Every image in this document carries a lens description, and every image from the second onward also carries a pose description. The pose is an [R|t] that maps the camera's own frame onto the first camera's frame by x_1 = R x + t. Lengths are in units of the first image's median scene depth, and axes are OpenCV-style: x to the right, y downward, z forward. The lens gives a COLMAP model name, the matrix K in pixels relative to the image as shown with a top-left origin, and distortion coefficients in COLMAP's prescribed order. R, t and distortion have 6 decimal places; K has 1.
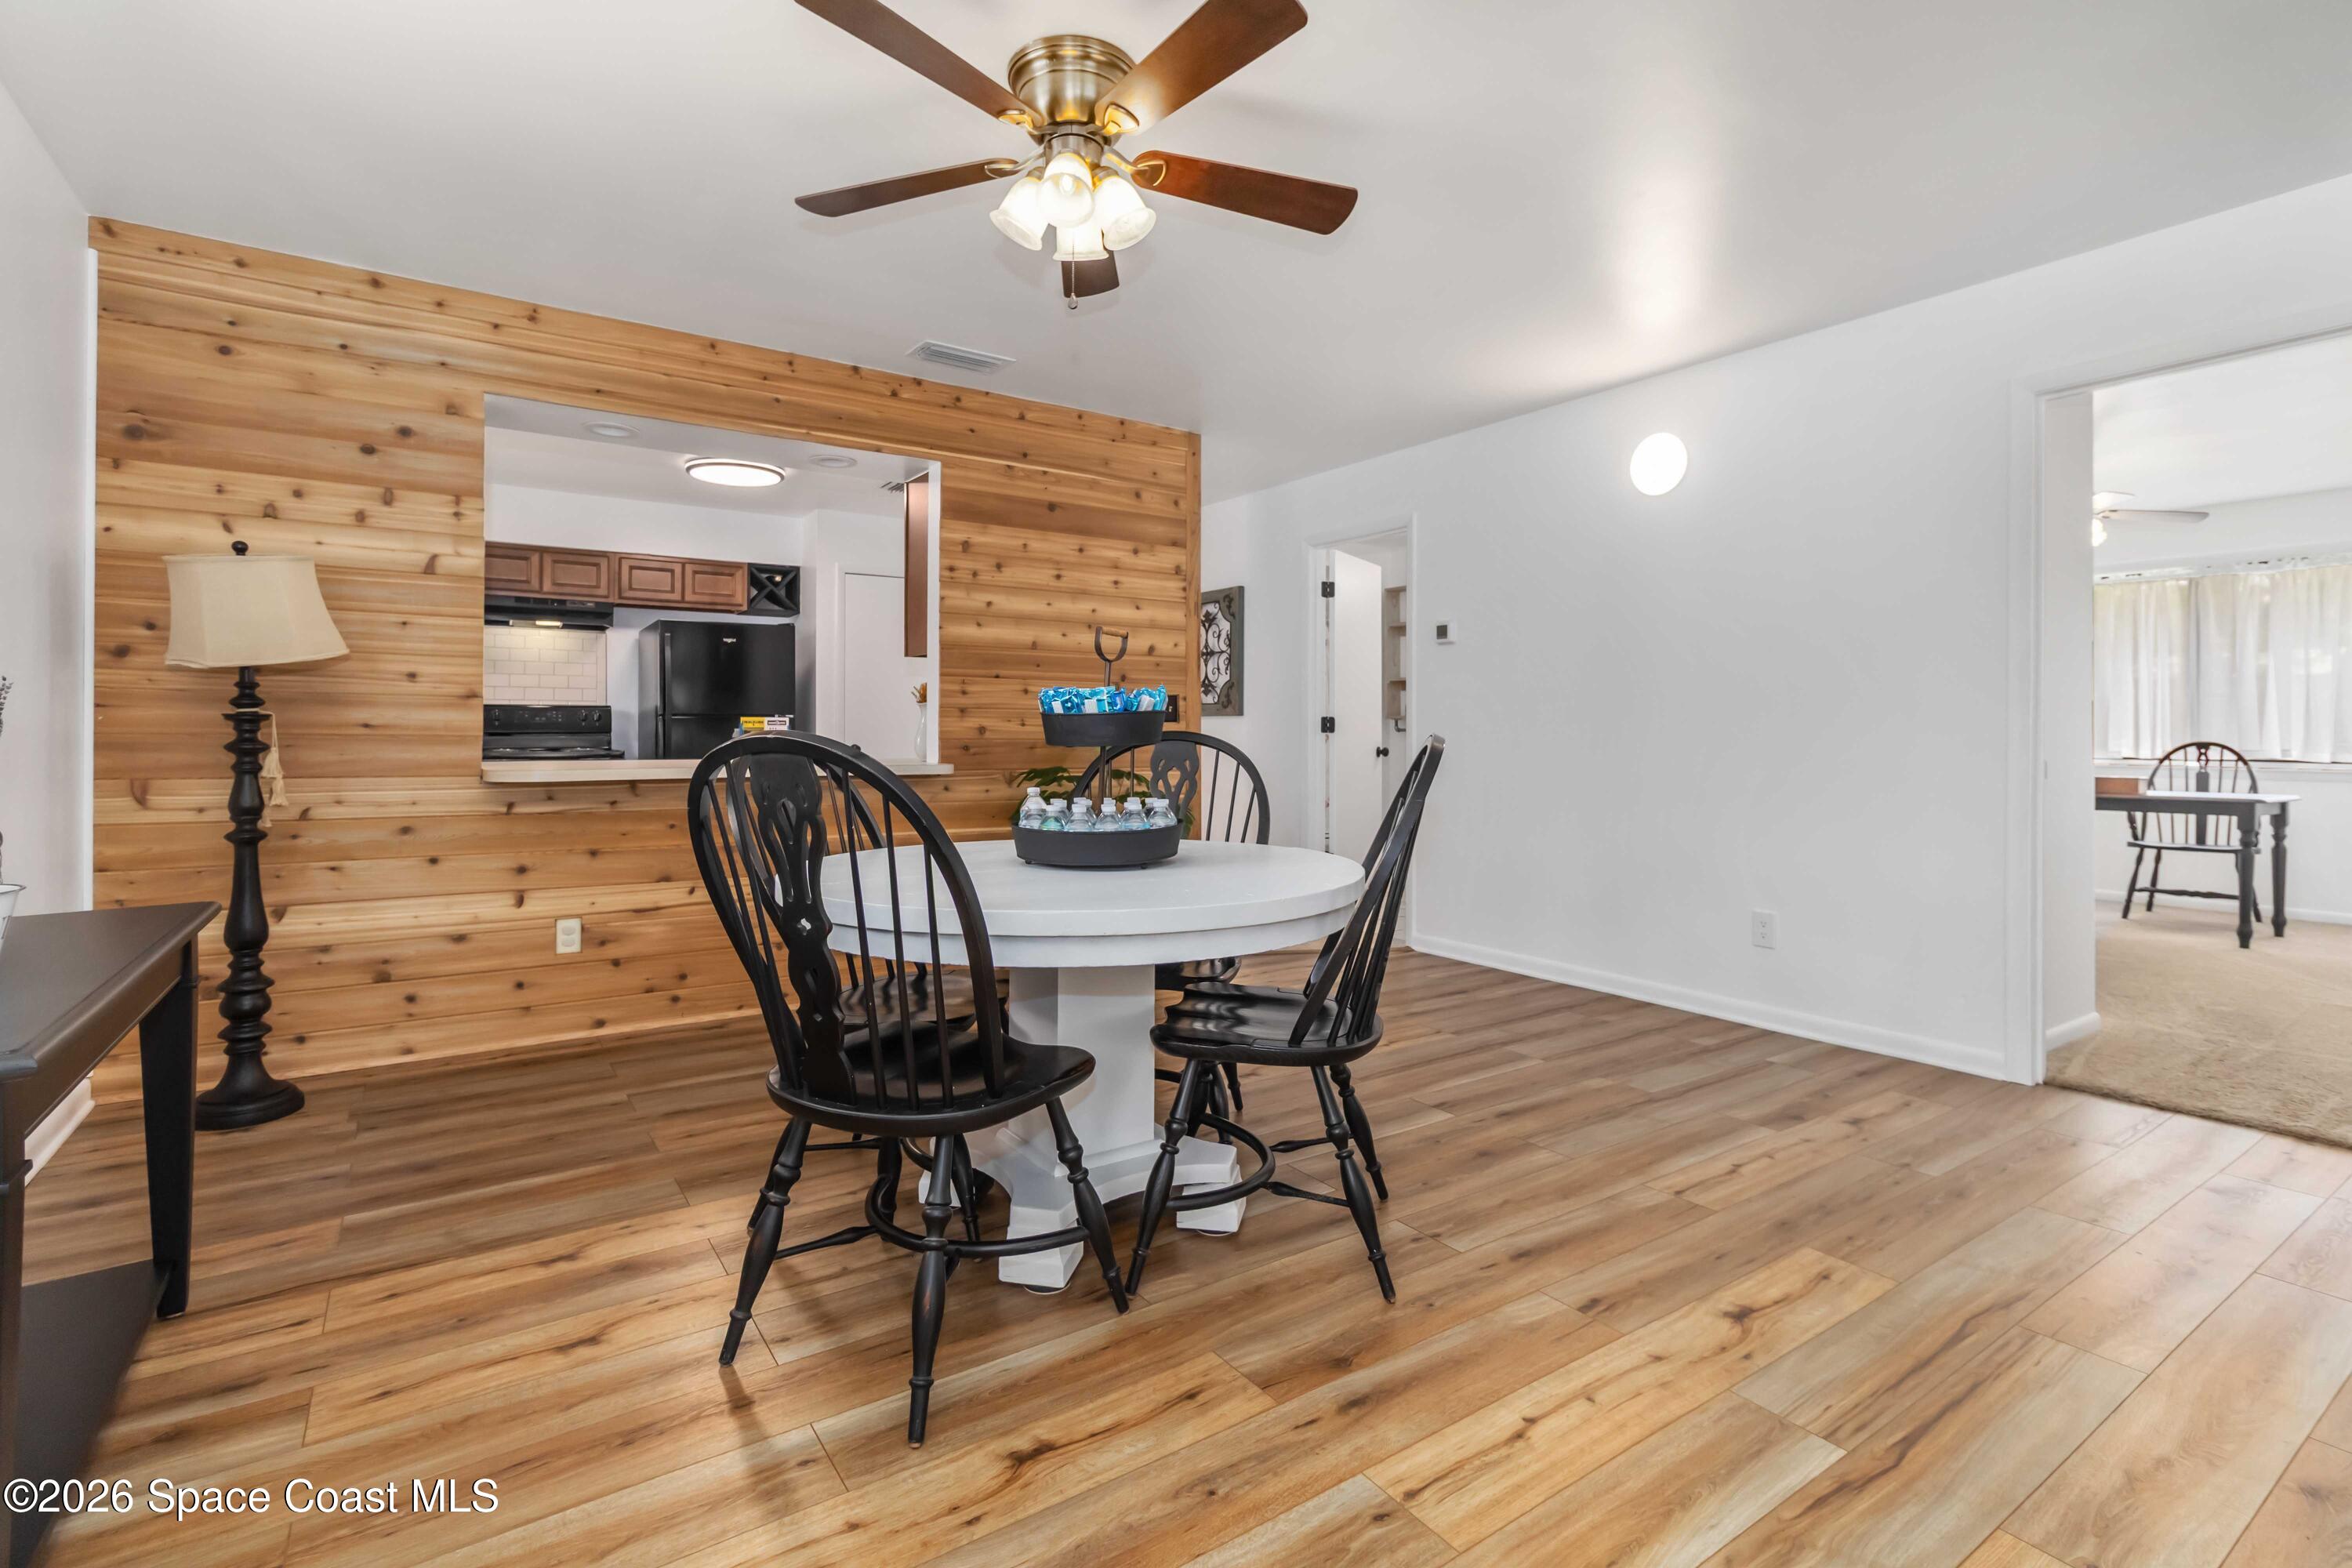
lens RADIAL K [[1095.1, 0, 1174.0], [0, 1095.1, 728.5], [0, 0, 1]] dist [0.004526, 0.000629]
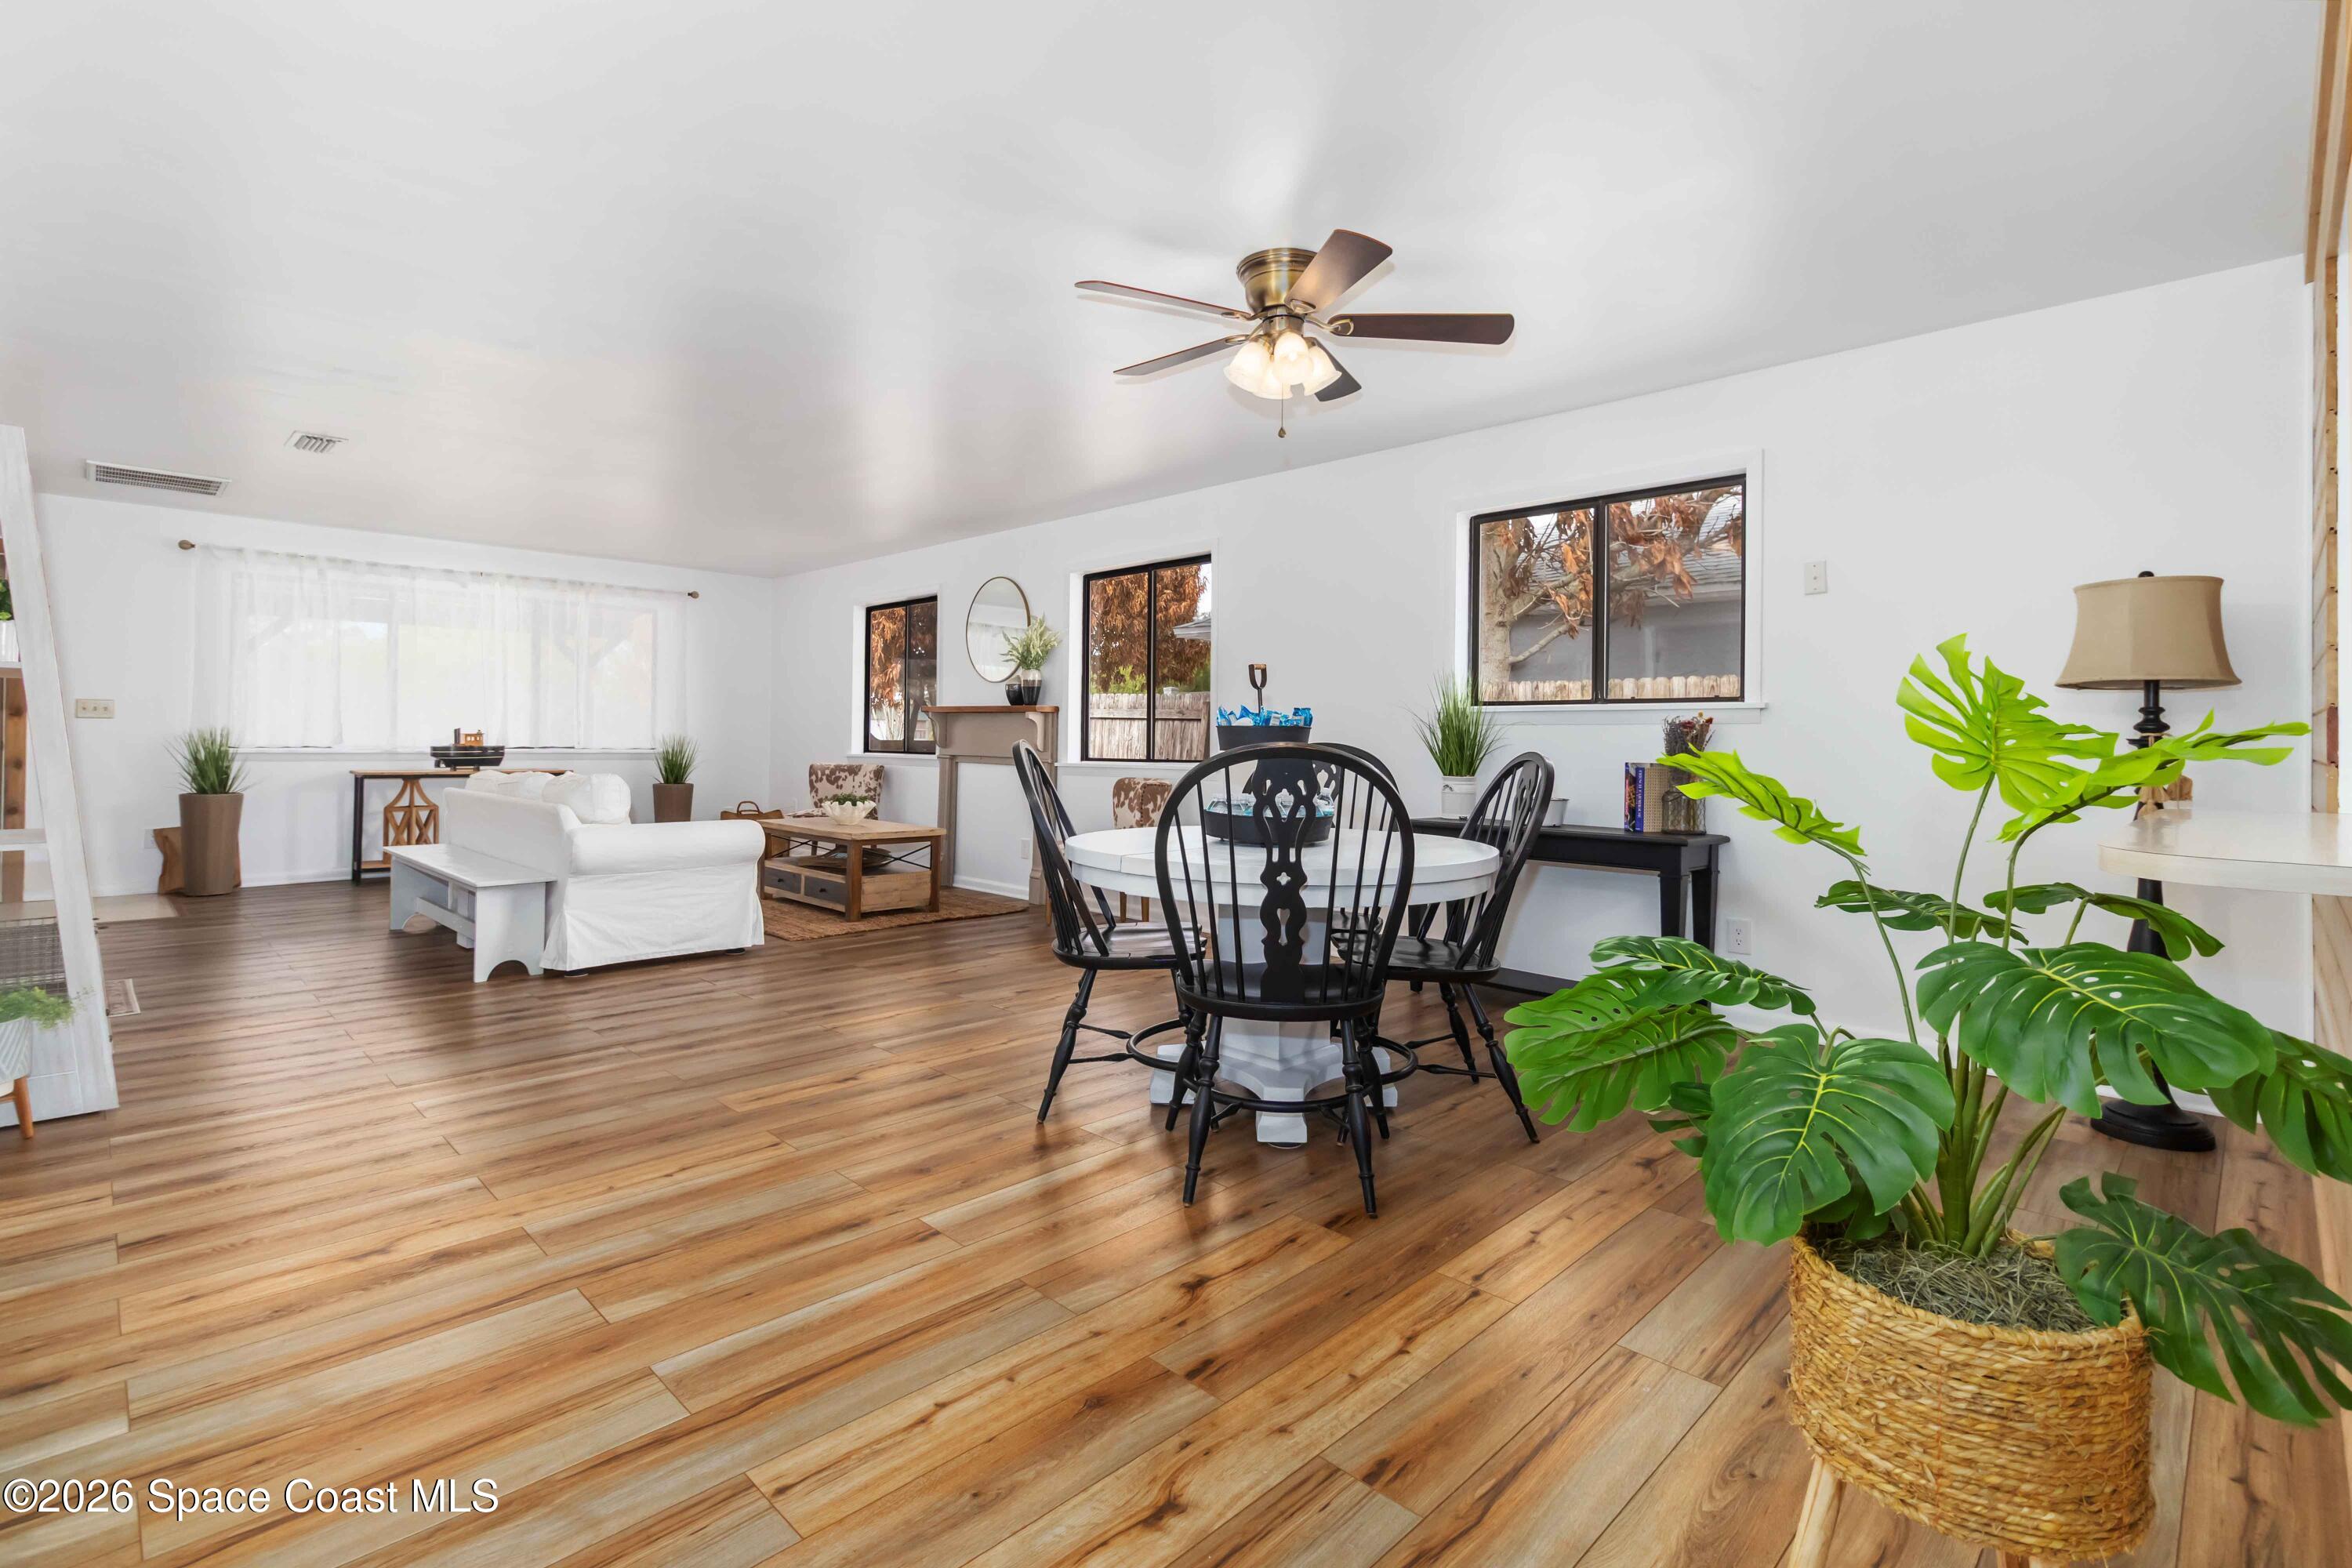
lens RADIAL K [[1090.7, 0, 1178.7], [0, 1090.7, 740.0], [0, 0, 1]] dist [0.004680, -0.000843]
pose [[-0.980859, -0.014942, -0.194144, 0.185954], [-0.014916, 0.999887, -0.001596, 0.002598], [0.194146, 0.001330, -0.980972, 1.453877]]
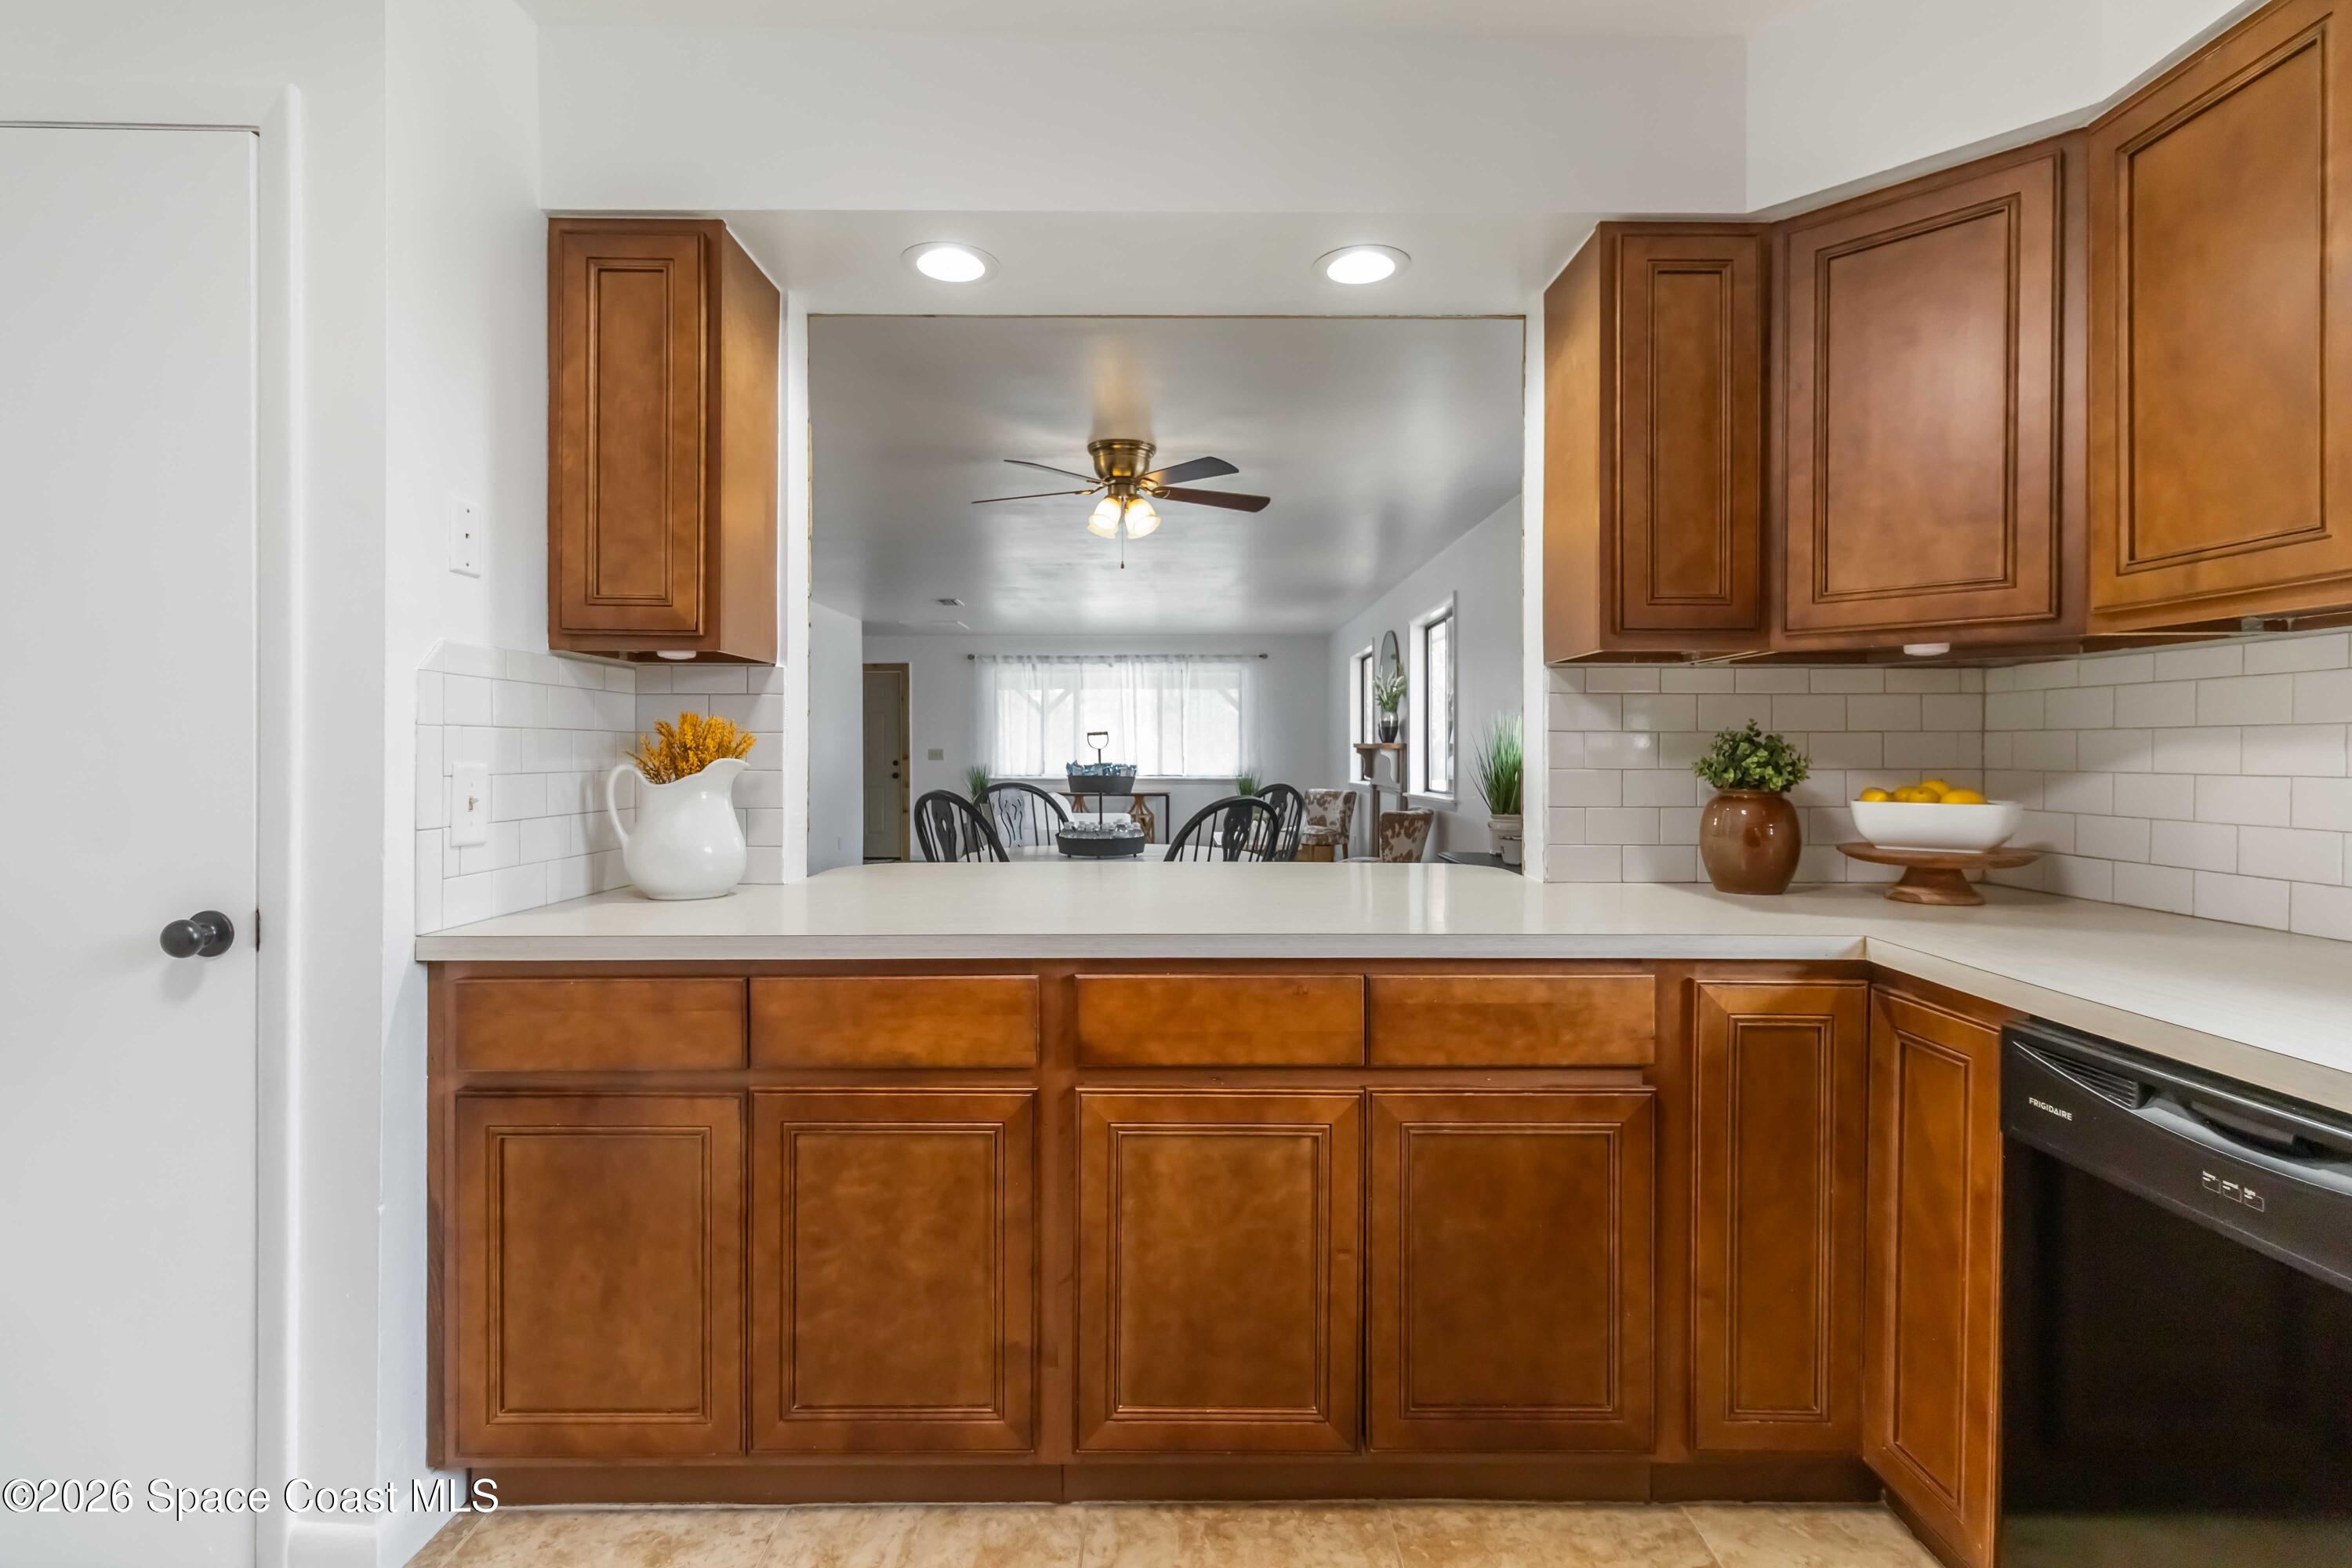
lens RADIAL K [[1090.7, 0, 1178.7], [0, 1090.7, 740.0], [0, 0, 1]] dist [0.004680, -0.000843]
pose [[-0.823523, 0.002707, 0.567277, -0.792075], [-0.004137, 0.999933, -0.010778, -0.035073], [-0.567268, -0.011223, -0.823457, 1.548624]]
